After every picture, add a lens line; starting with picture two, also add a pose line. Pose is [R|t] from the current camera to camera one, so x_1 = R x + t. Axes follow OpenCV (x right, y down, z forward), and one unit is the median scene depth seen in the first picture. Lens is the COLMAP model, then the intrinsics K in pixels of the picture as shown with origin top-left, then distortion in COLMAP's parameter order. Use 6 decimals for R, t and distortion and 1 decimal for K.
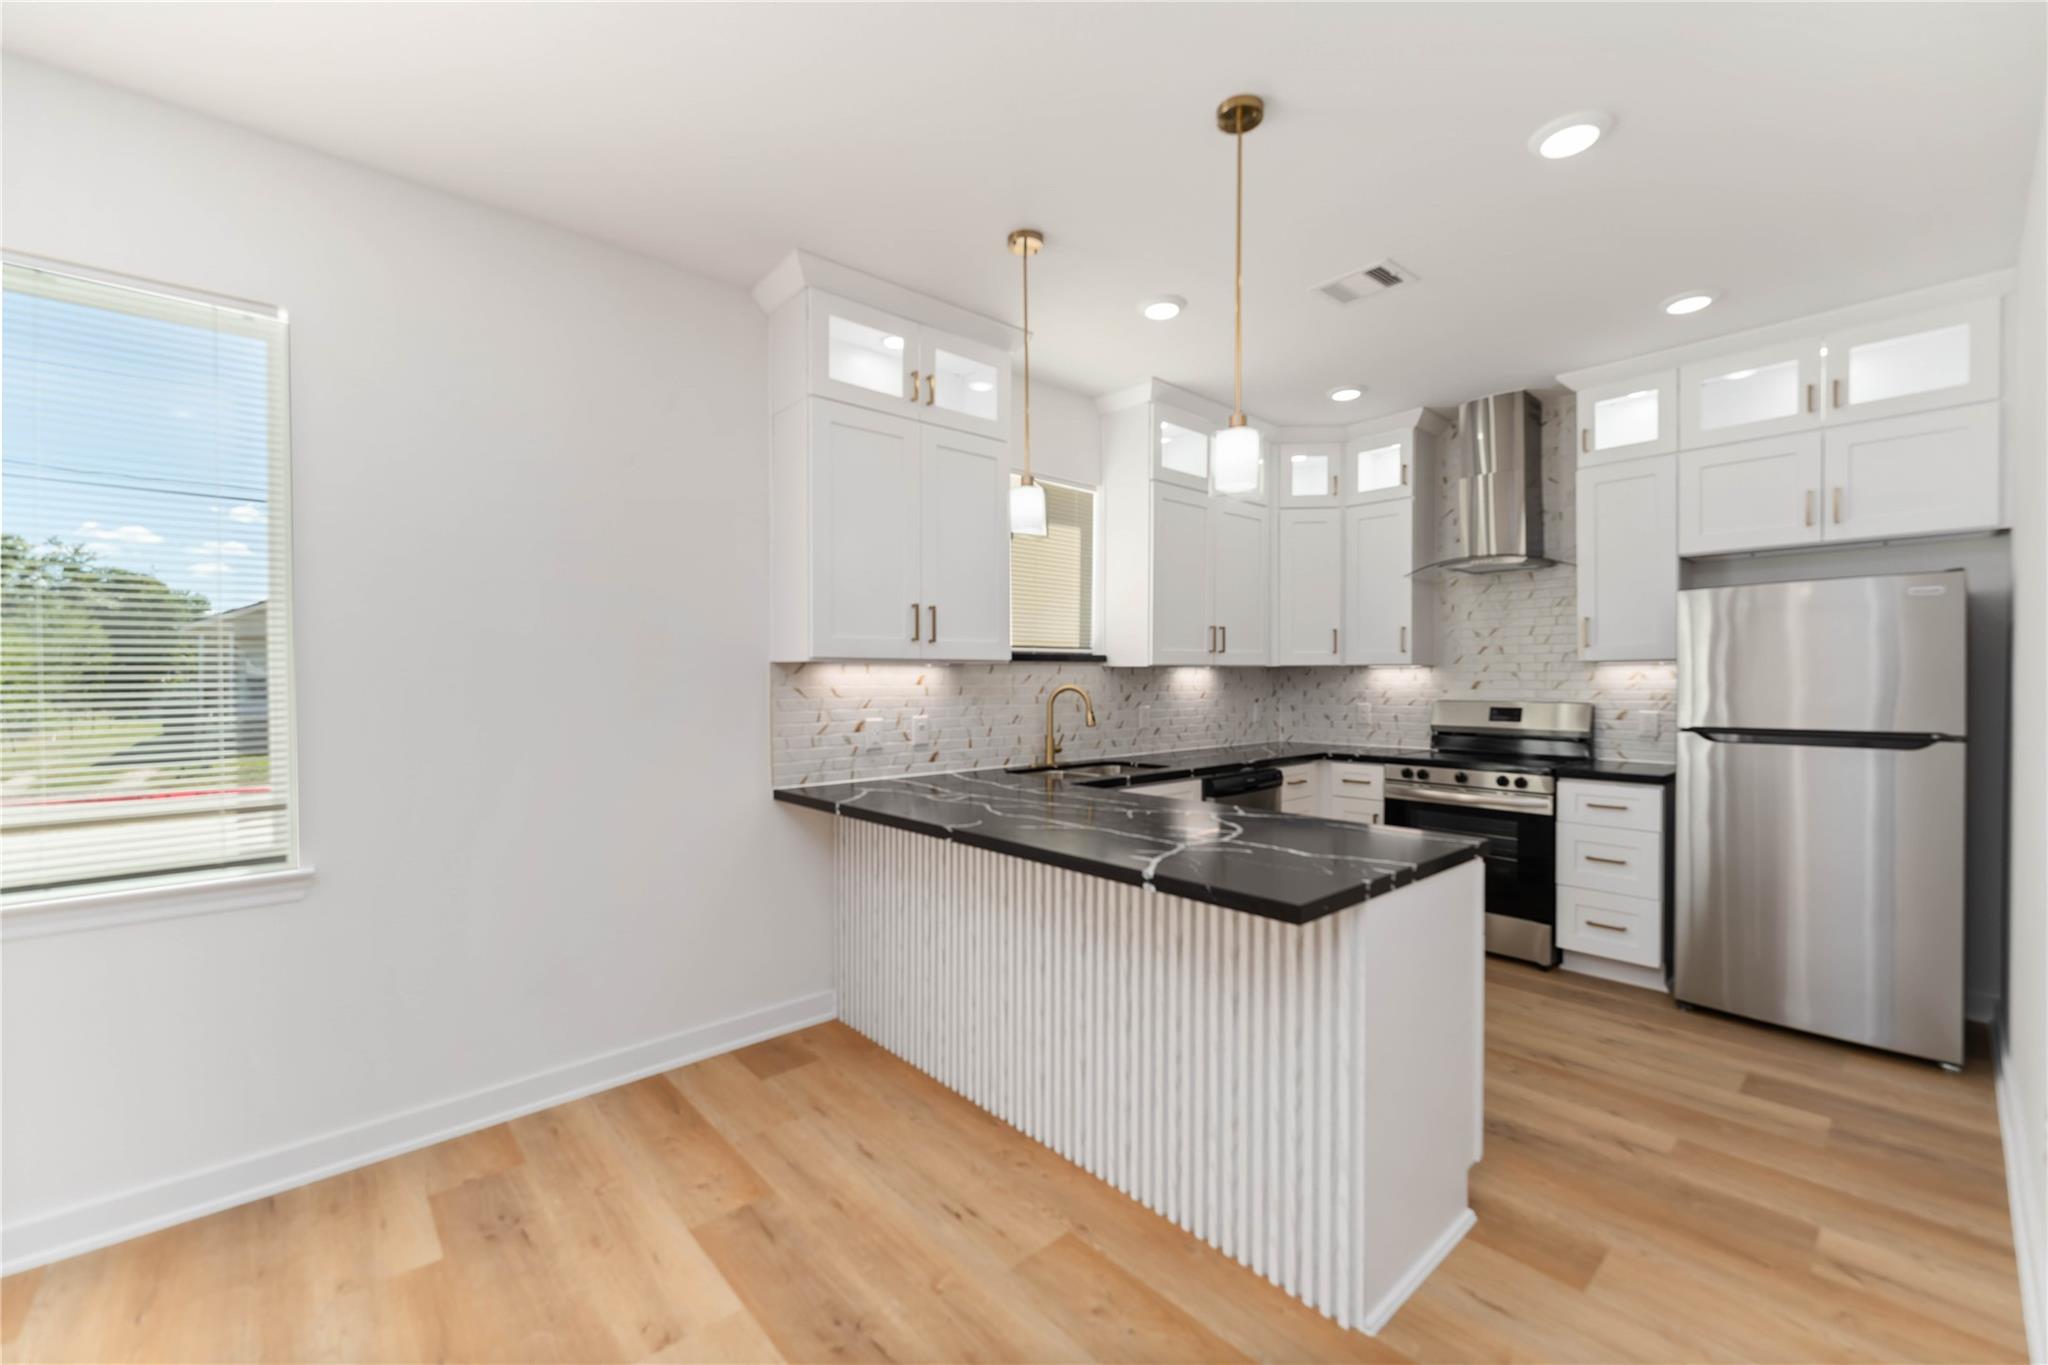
lens RADIAL K [[830.9, 0, 1015.3], [0, 830.9, 684.9], [0, 0, 1]] dist [-0.001236, 0.000326]
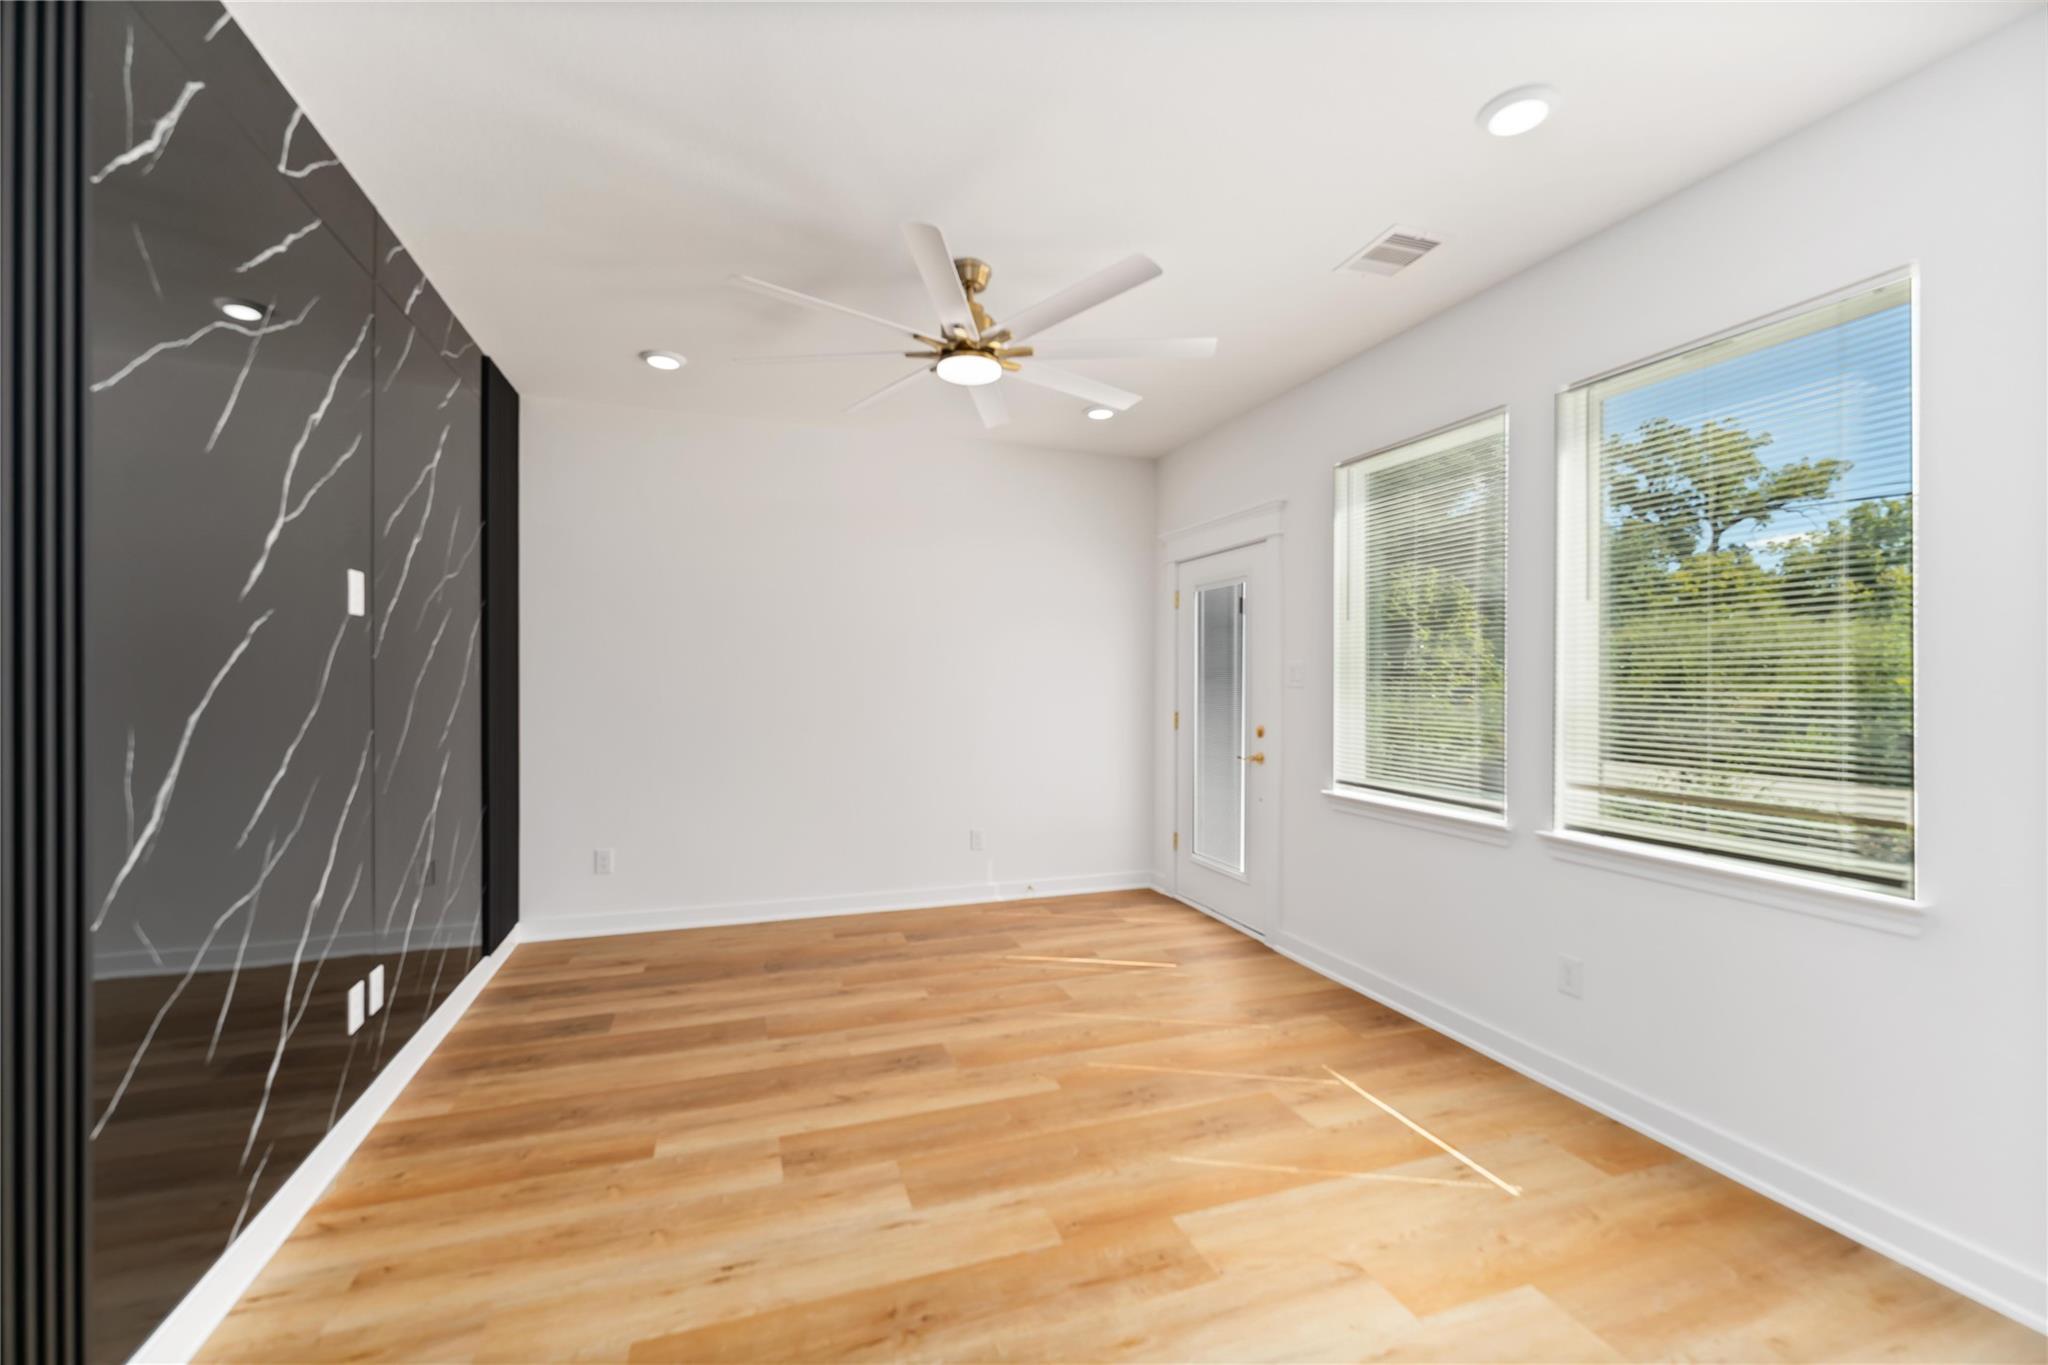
lens RADIAL K [[830.9, 0, 1018.3], [0, 830.9, 678.9], [0, 0, 1]] dist [-0.001236, 0.000326]
pose [[-0.377504, 0.001142, -0.926007, 0.185983], [-0.013700, 0.999883, 0.006818, -0.002956], [0.925906, 0.015260, -0.377444, 0.286257]]
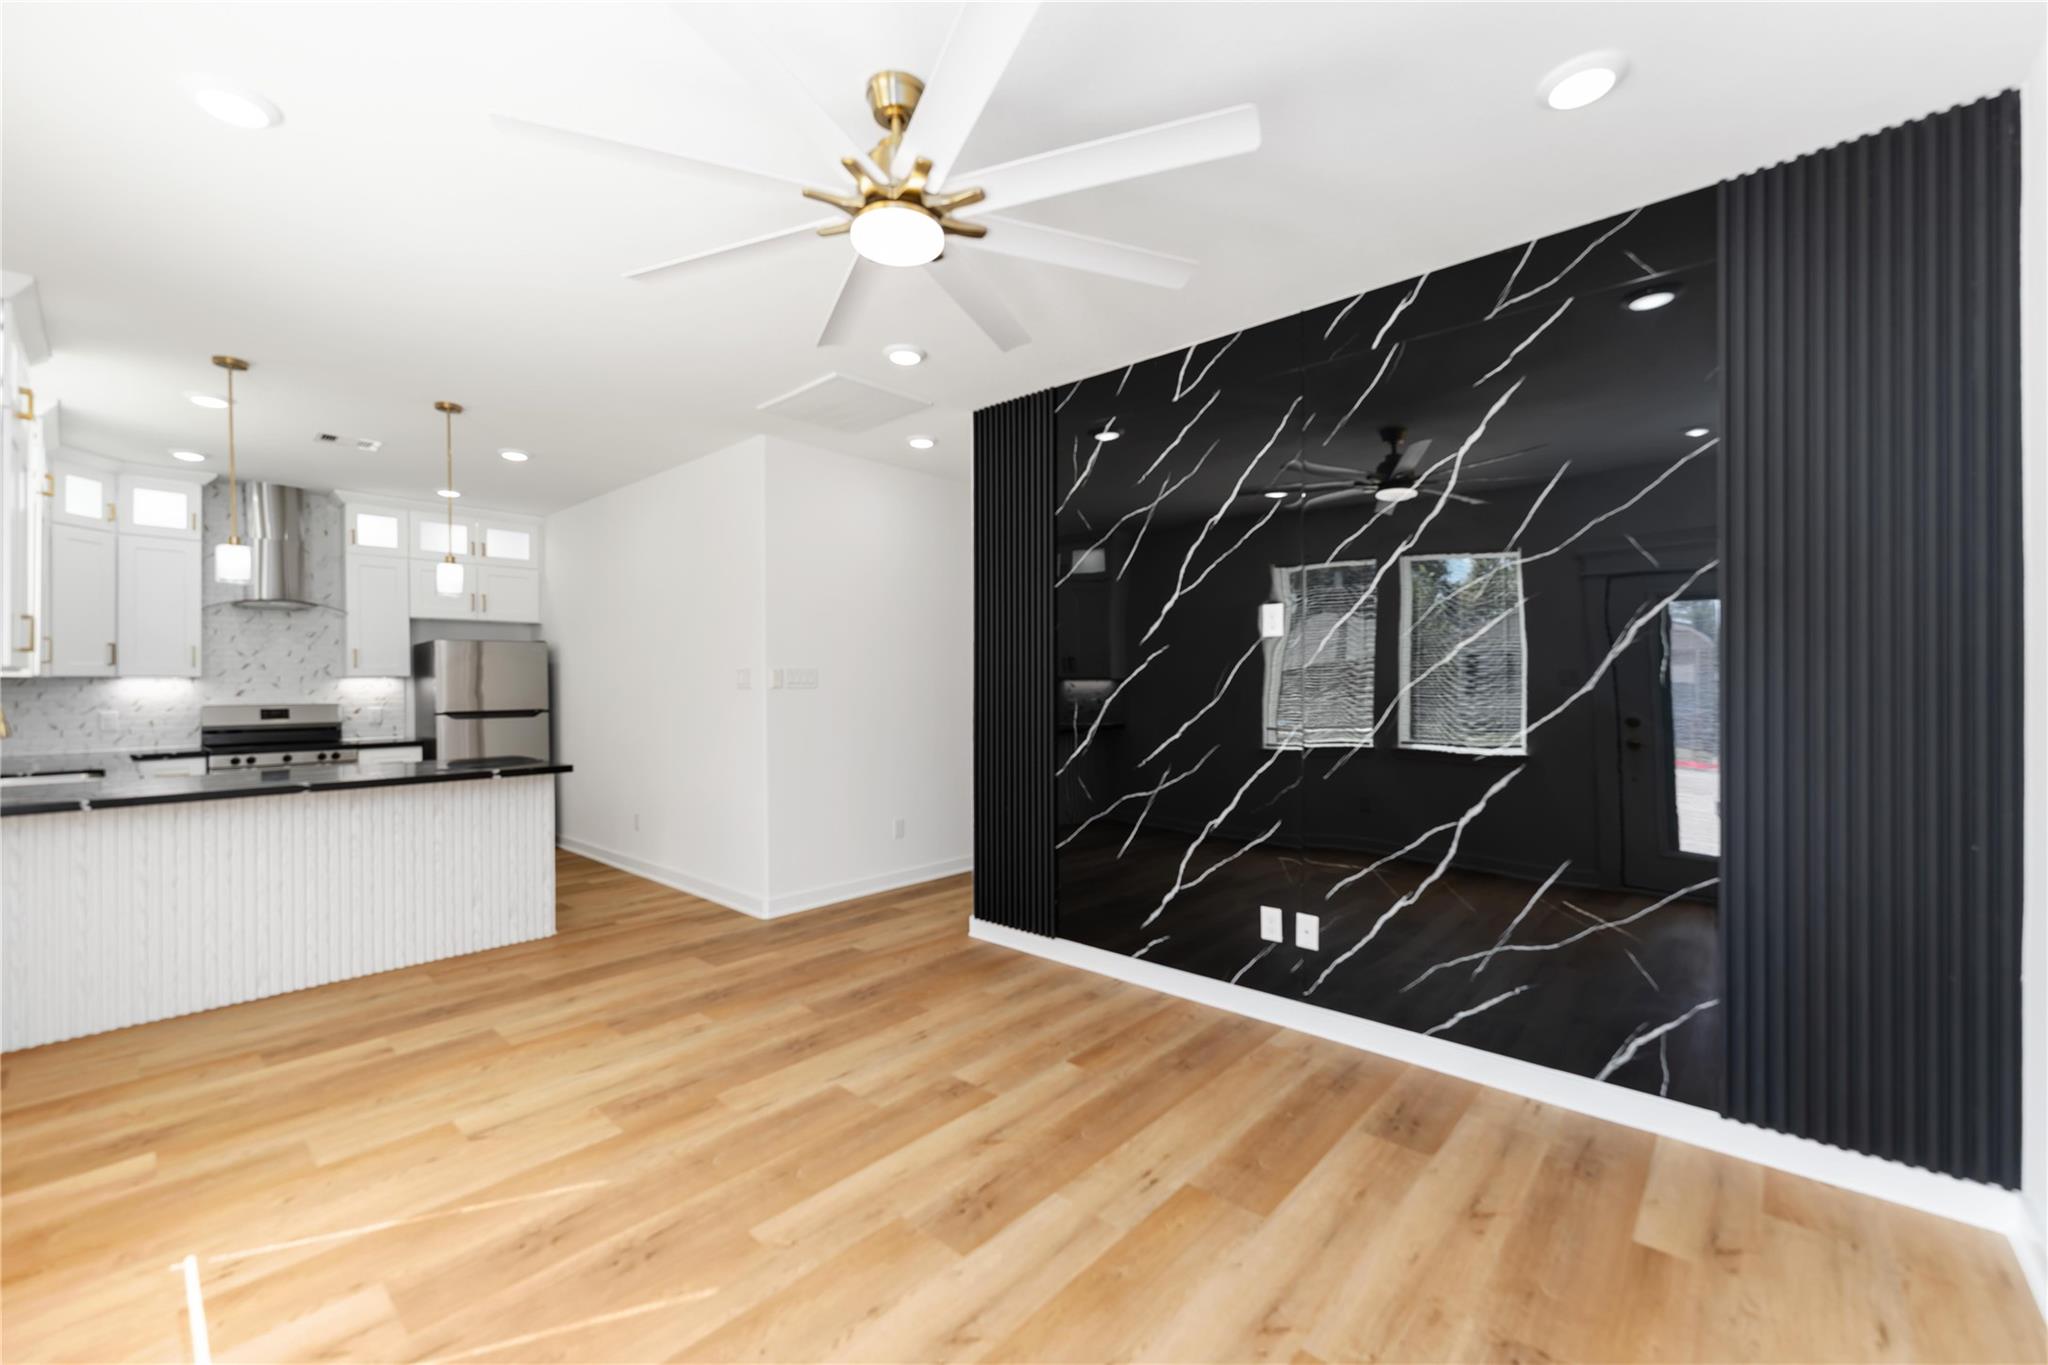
lens RADIAL K [[830.9, 0, 1018.1], [0, 830.9, 683.6], [0, 0, 1]] dist [-0.001236, 0.000326]
pose [[-0.111651, 0.002030, 0.993745, -1.115445], [0.015021, 0.999887, -0.000355, 0.005022], [-0.993634, 0.014887, -0.111669, -0.083293]]
